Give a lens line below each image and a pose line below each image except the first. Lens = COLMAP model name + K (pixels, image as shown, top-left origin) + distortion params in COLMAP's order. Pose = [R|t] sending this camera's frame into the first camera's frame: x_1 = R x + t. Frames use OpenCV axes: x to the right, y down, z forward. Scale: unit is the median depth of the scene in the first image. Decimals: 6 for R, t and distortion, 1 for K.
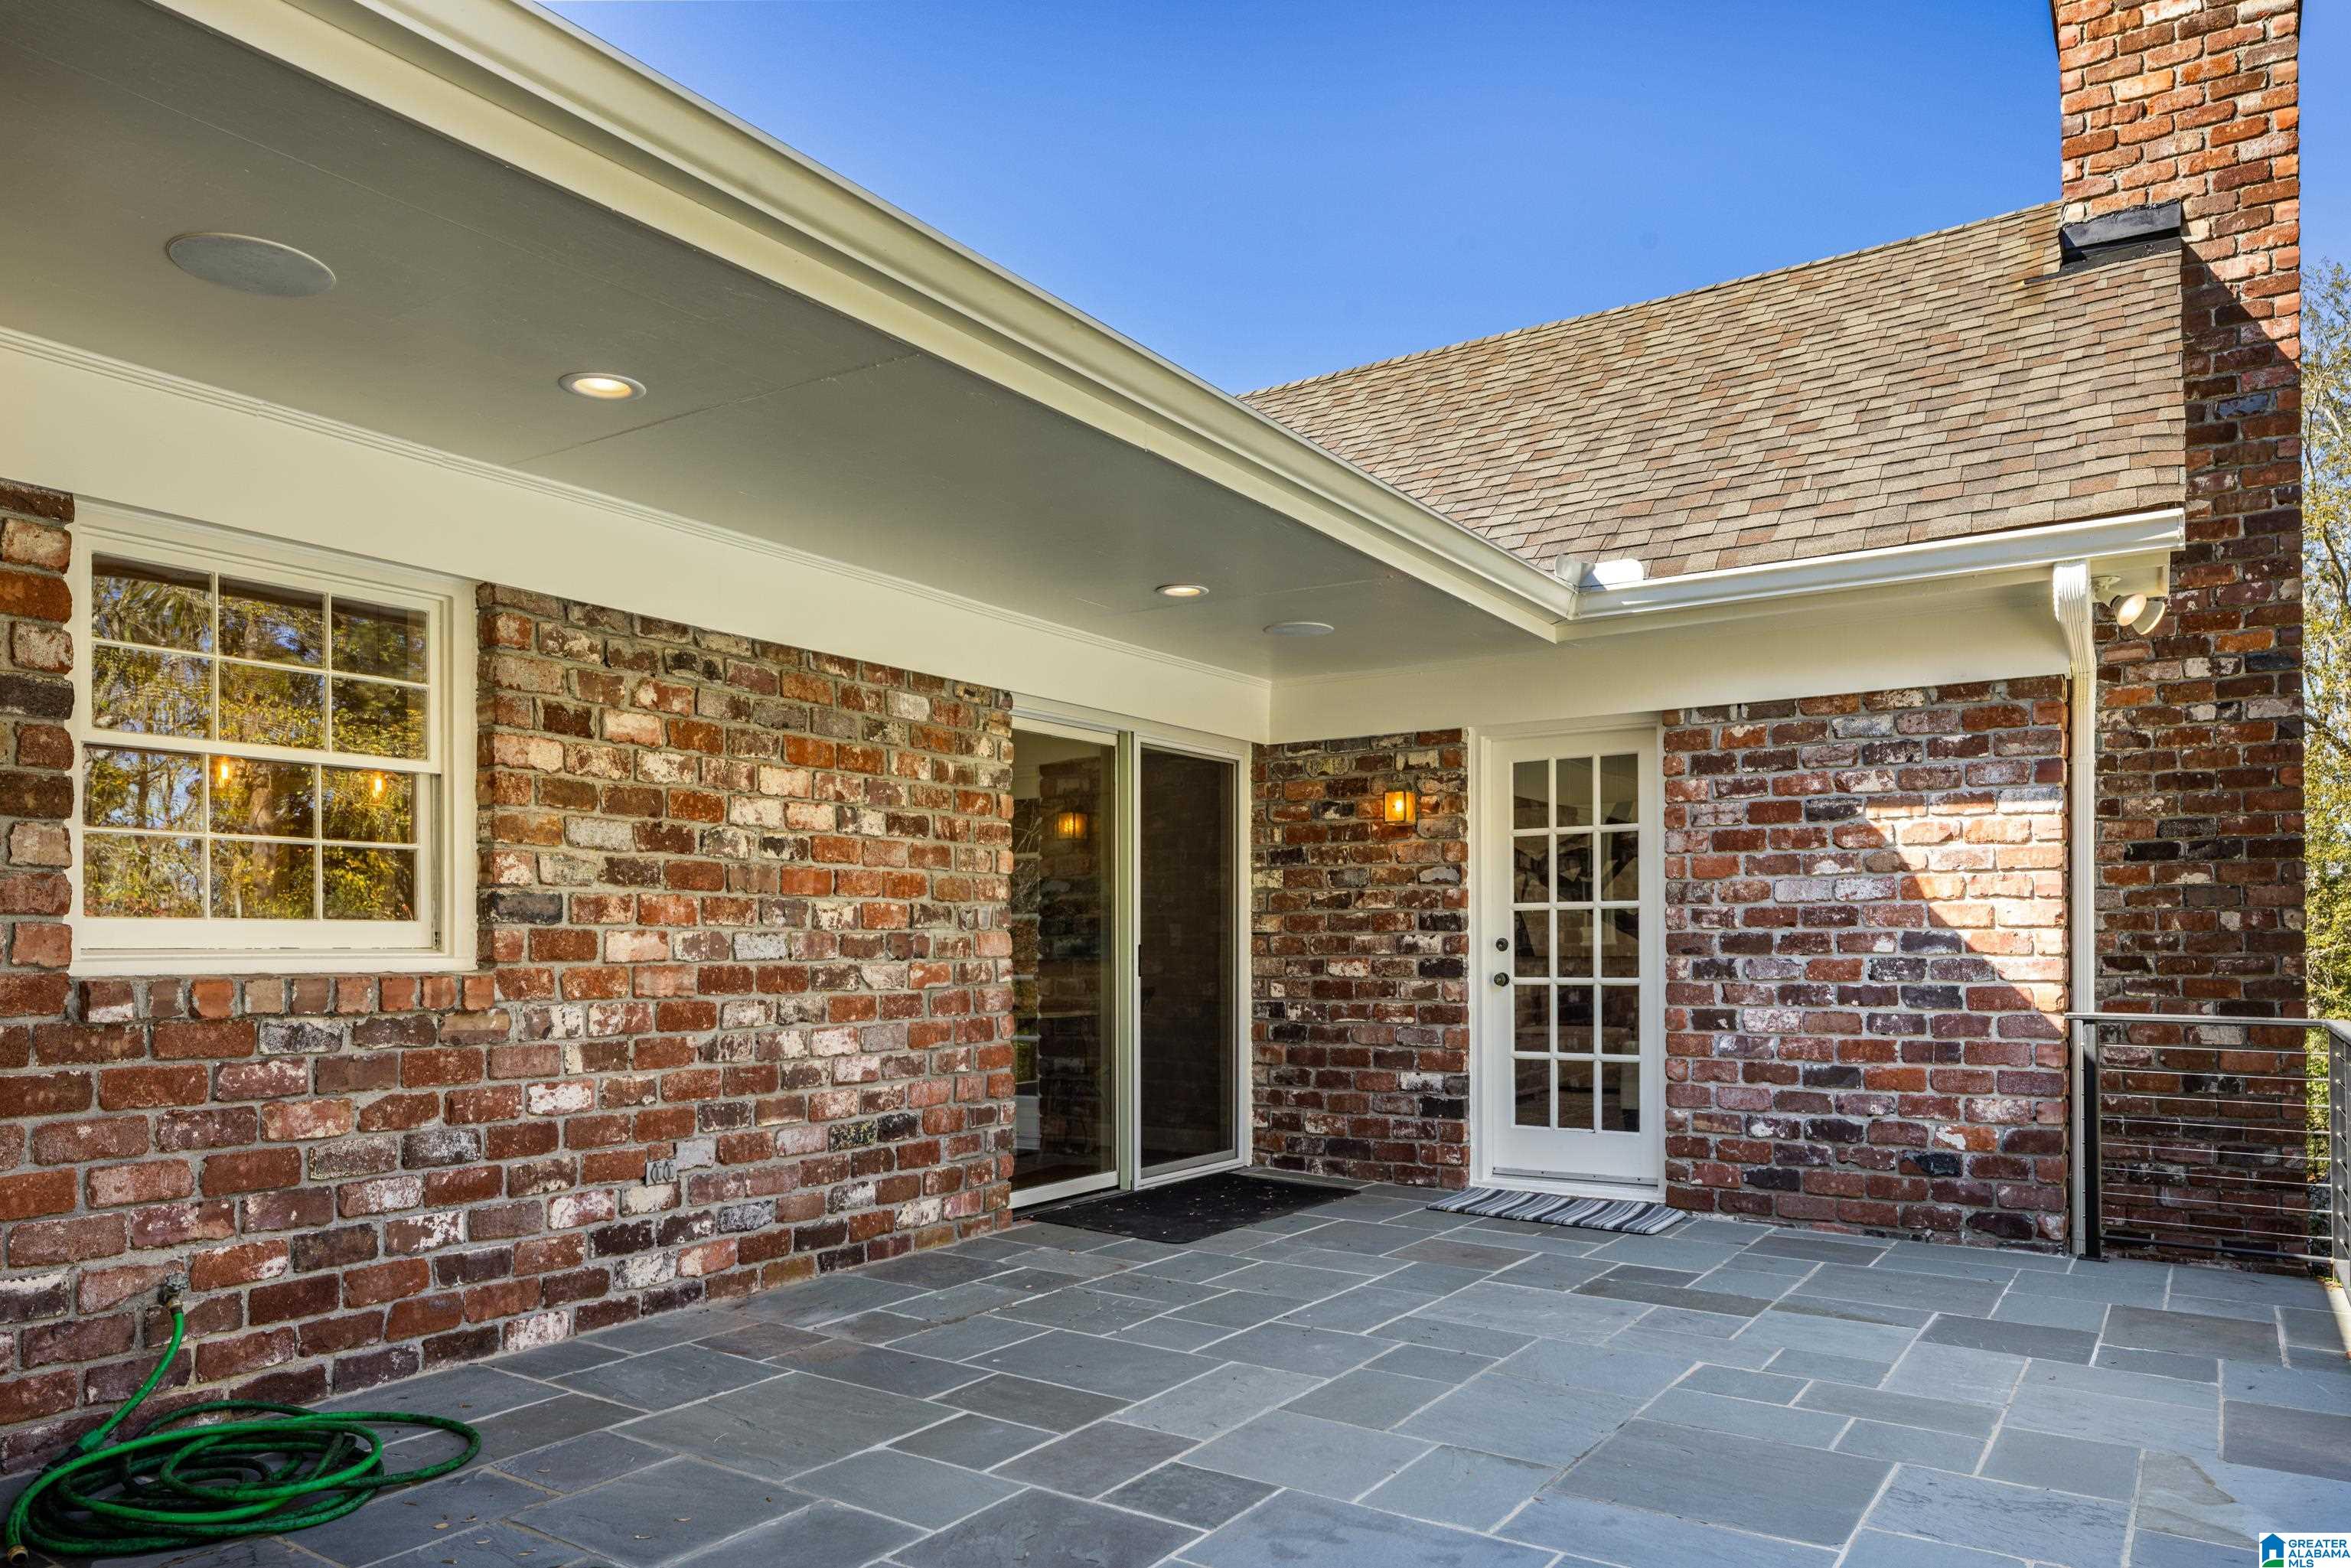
lens RADIAL K [[1583.5, 0, 1172.4], [0, 1583.5, 942.4], [0, 0, 1]] dist [-0.001102, -0.007208]
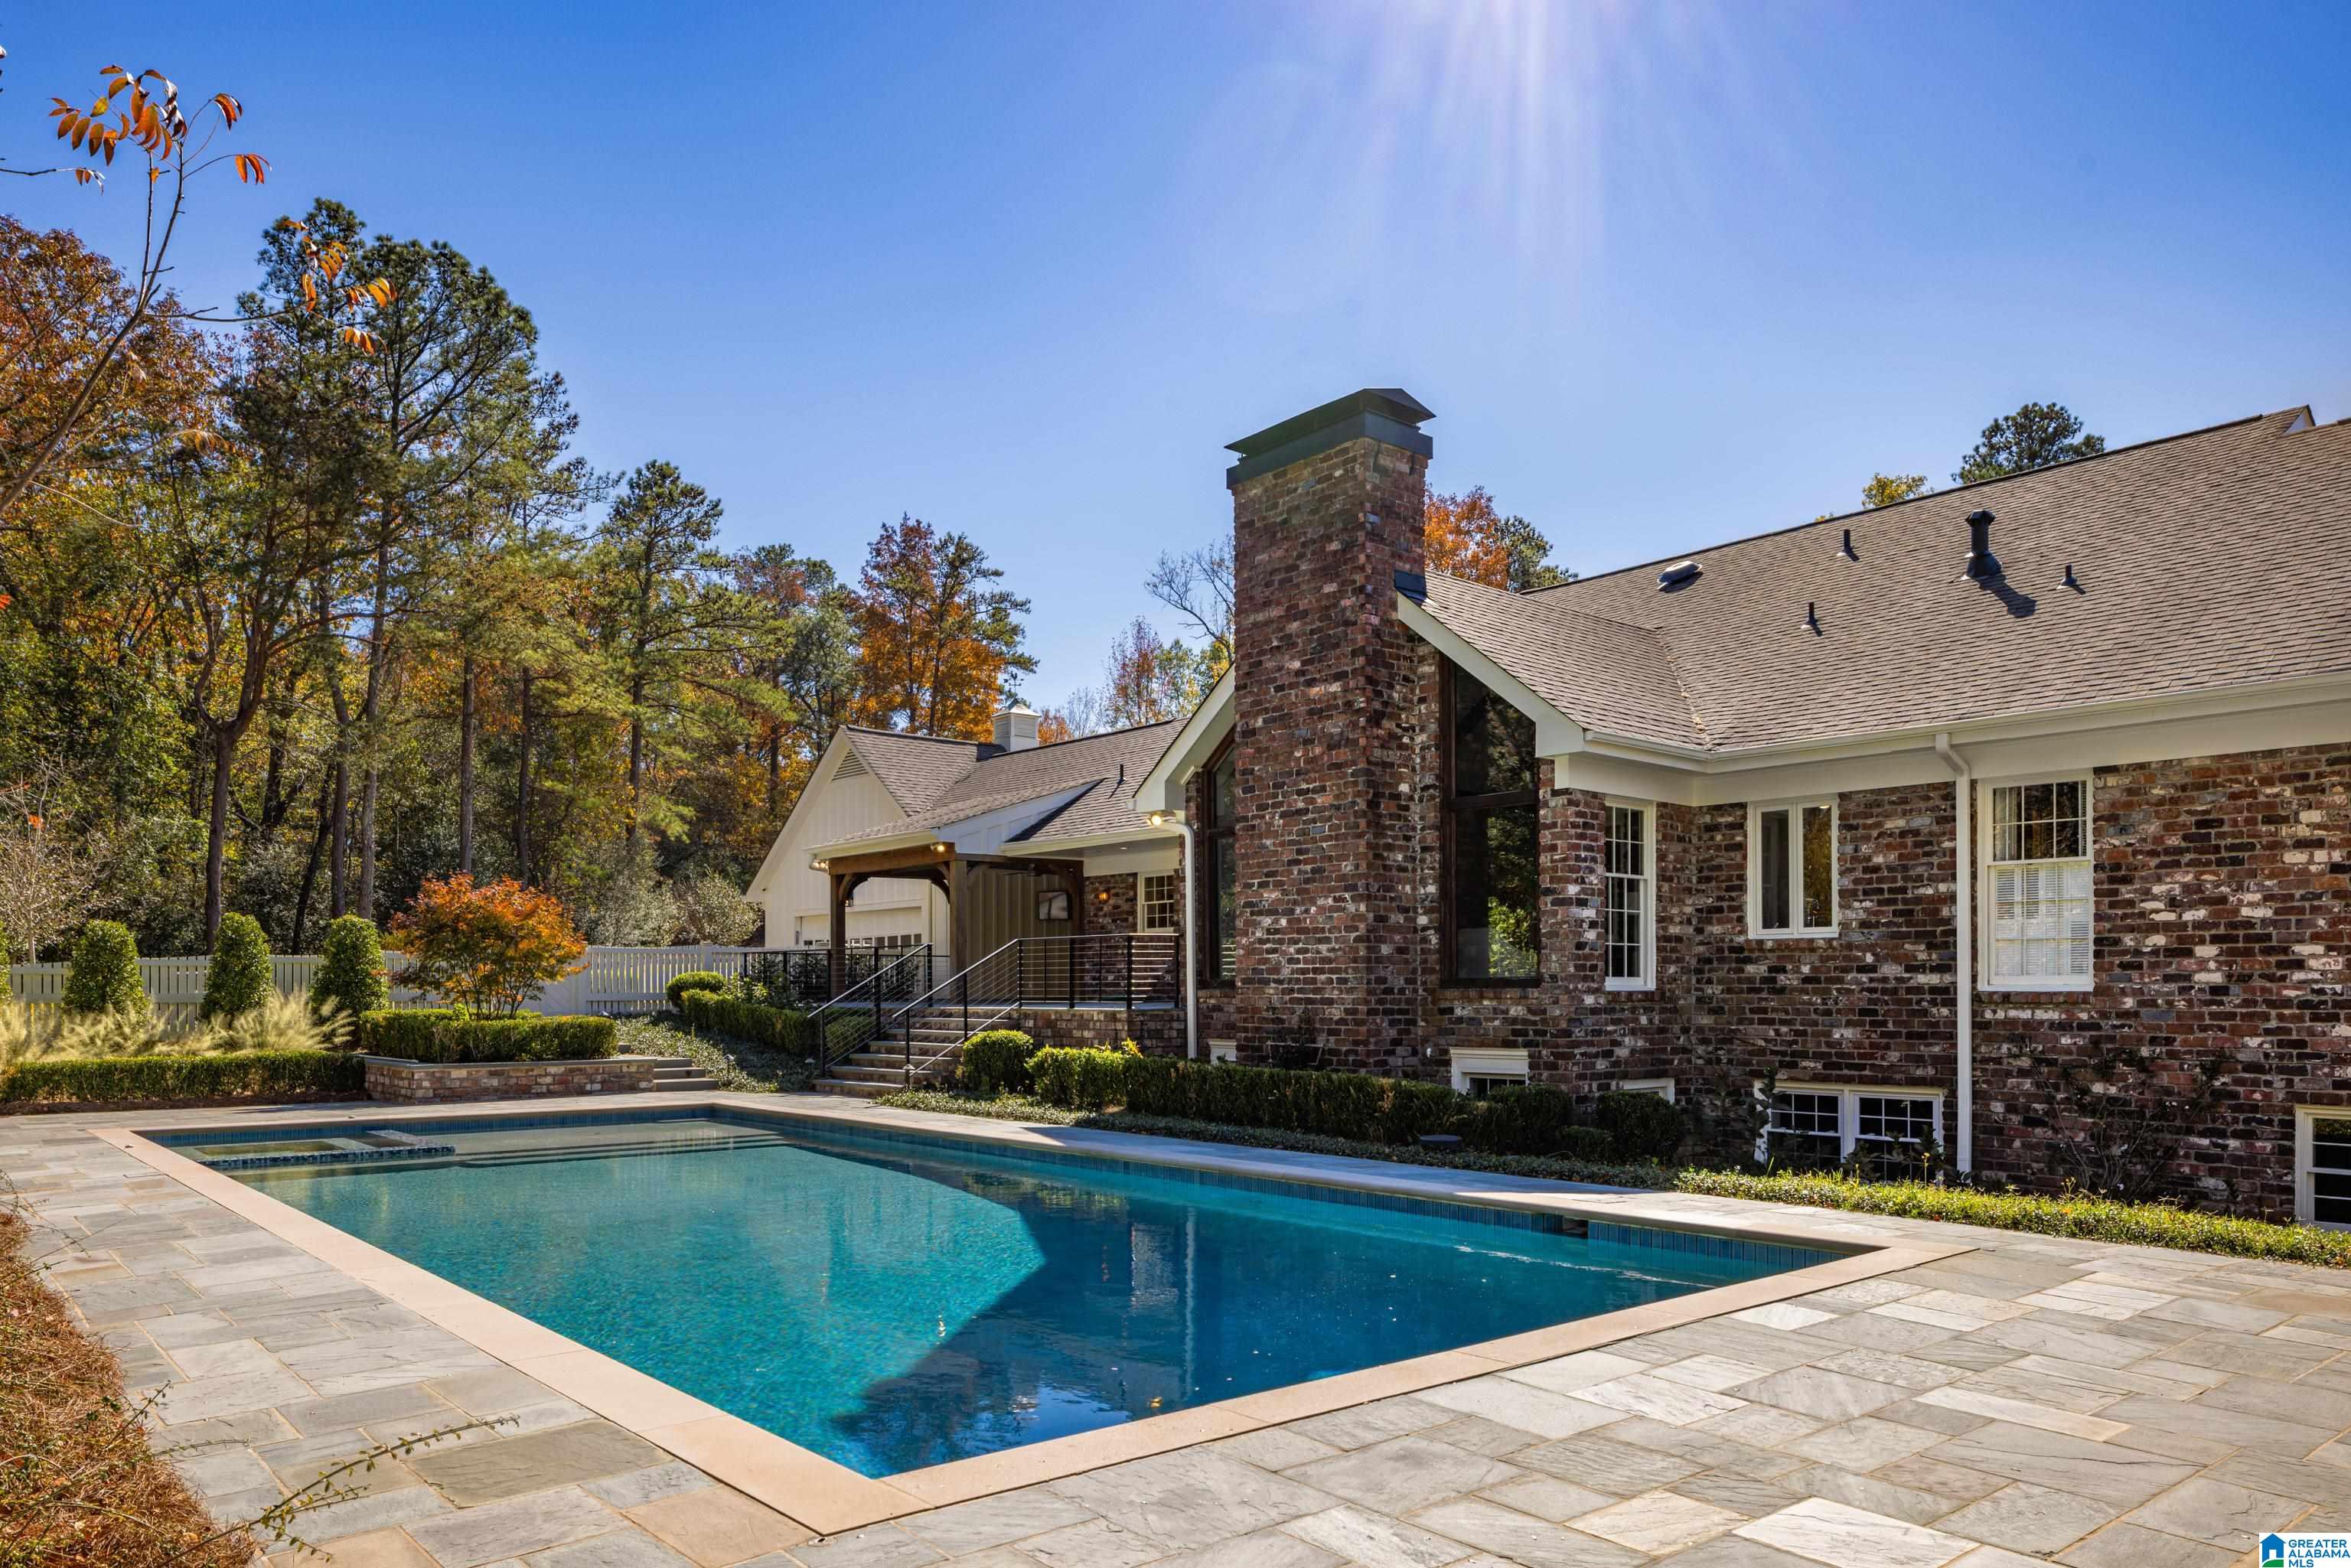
lens RADIAL K [[1577.8, 0, 1176.4], [0, 1577.8, 996.3], [0, 0, 1]] dist [-0.010043, 0.003428]
pose [[-0.280617, 0.005913, -0.959802, 3.951134], [0.005283, 0.999975, 0.004616, 0.166470], [0.959805, -0.003775, -0.280642, 2.020313]]
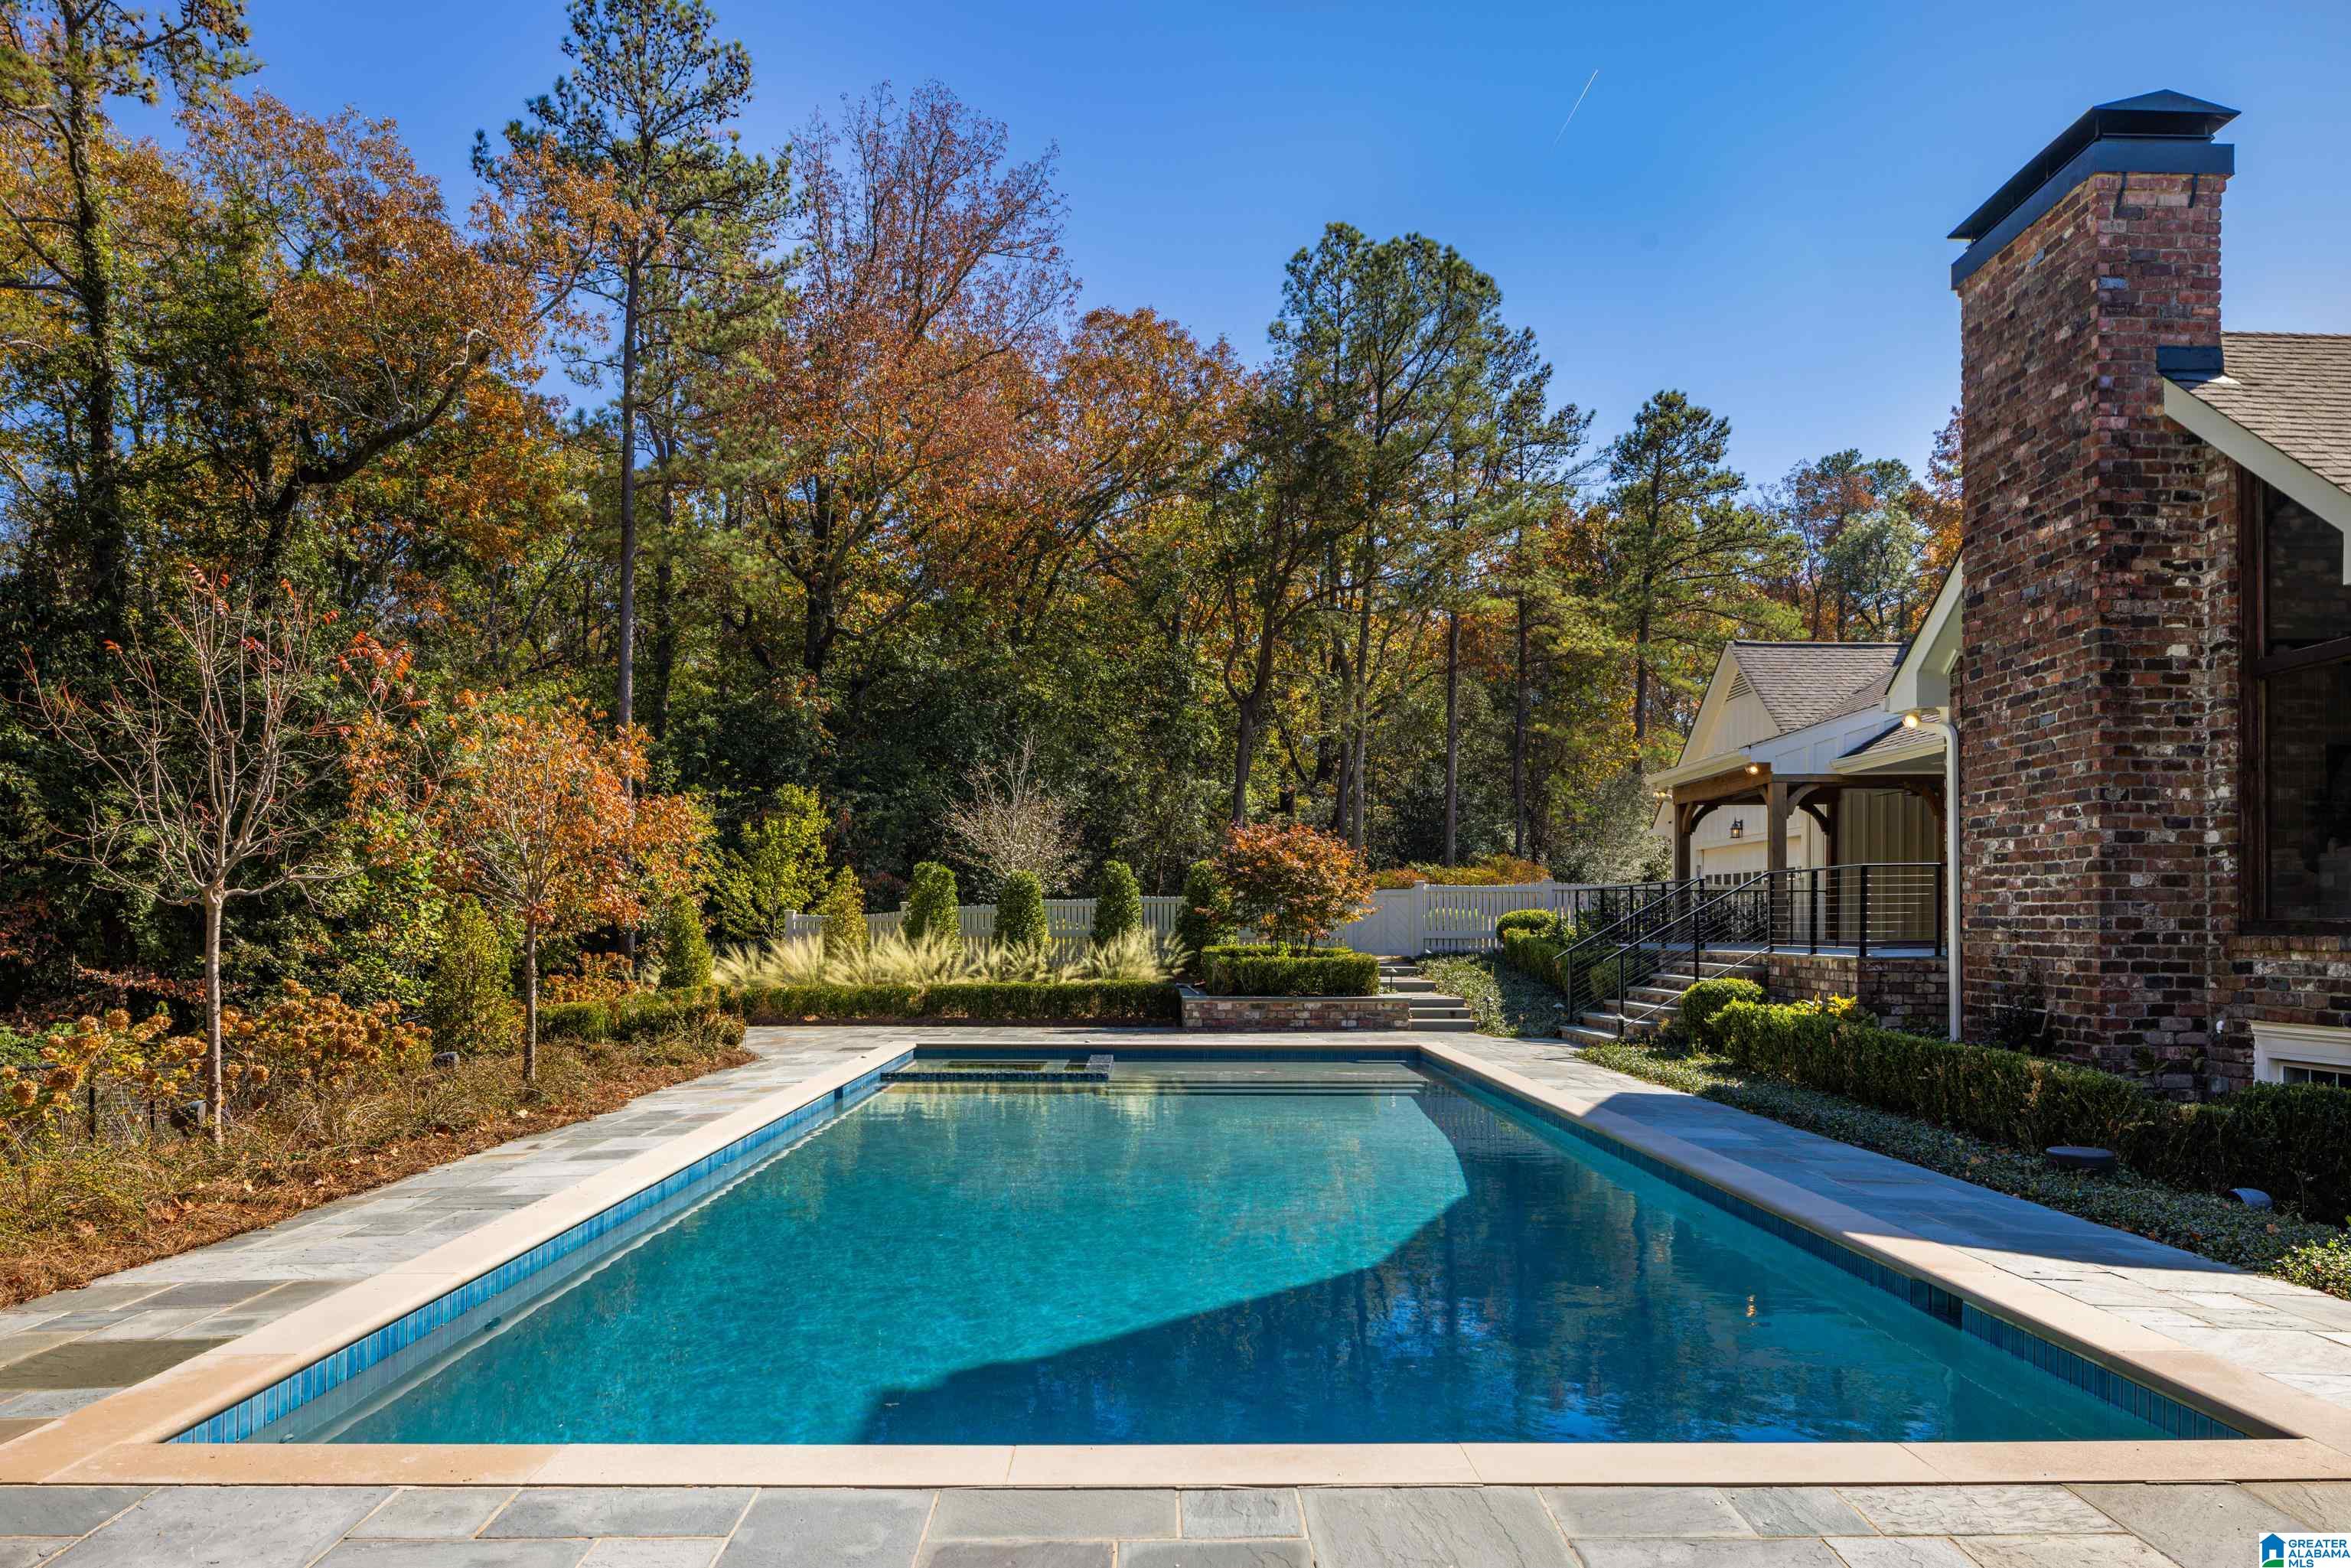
lens RADIAL K [[1577.8, 0, 1170.8], [0, 1577.8, 916.3], [0, 0, 1]] dist [-0.010043, 0.003428]
pose [[-0.828457, -0.003379, -0.560043, 3.265537], [0.000490, 0.999977, -0.006758, 0.157051], [0.560053, -0.005873, -0.828436, 2.576141]]
